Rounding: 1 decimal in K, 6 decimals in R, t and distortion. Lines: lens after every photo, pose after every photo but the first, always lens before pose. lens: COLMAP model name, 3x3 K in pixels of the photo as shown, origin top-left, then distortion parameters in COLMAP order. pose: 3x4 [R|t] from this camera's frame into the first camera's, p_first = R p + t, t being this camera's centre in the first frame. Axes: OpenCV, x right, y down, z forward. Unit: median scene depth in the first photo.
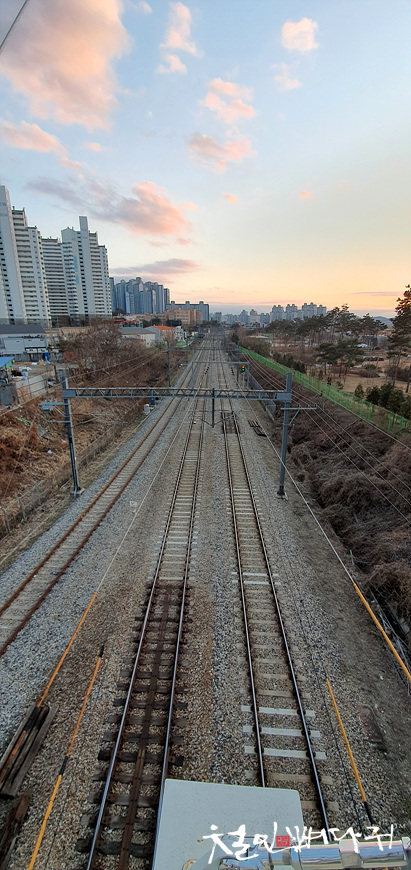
lens RADIAL K [[342.4, 0, 204.0], [0, 342.4, 425.2], [0, 0, 1]] dist [0.023434, -0.020090]
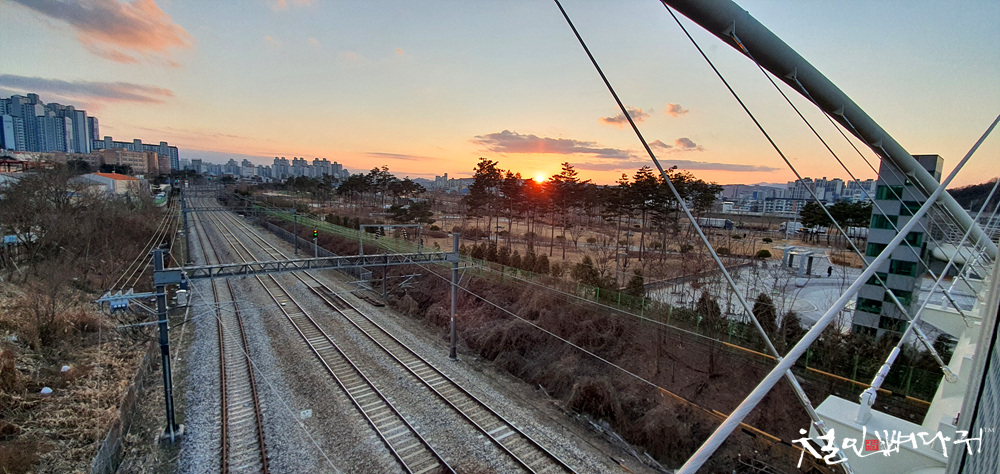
lens RADIAL K [[393.5, 0, 491.6], [0, 393.5, 241.2], [0, 0, 1]] dist [0.023434, -0.020090]
pose [[0.756884, -0.045059, 0.651995, -0.303180], [0.135614, 0.986735, -0.089238, -0.005954], [-0.639325, 0.155962, 0.752954, 0.025305]]
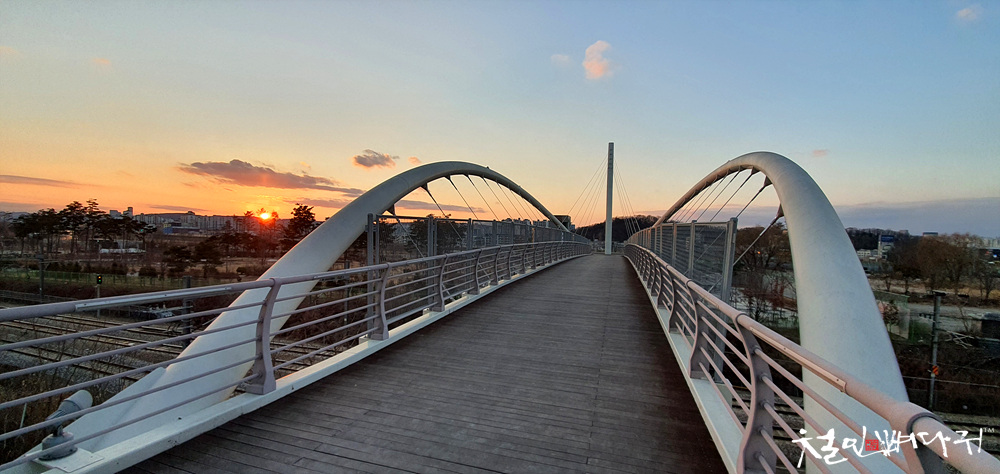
lens RADIAL K [[393.5, 0, 491.6], [0, 393.5, 241.2], [0, 0, 1]] dist [0.023434, -0.020090]
pose [[0.234624, 0.004434, 0.972076, -0.737515], [0.239677, 0.968854, -0.062269, 0.013601], [-0.942076, 0.247594, 0.226253, -0.024494]]
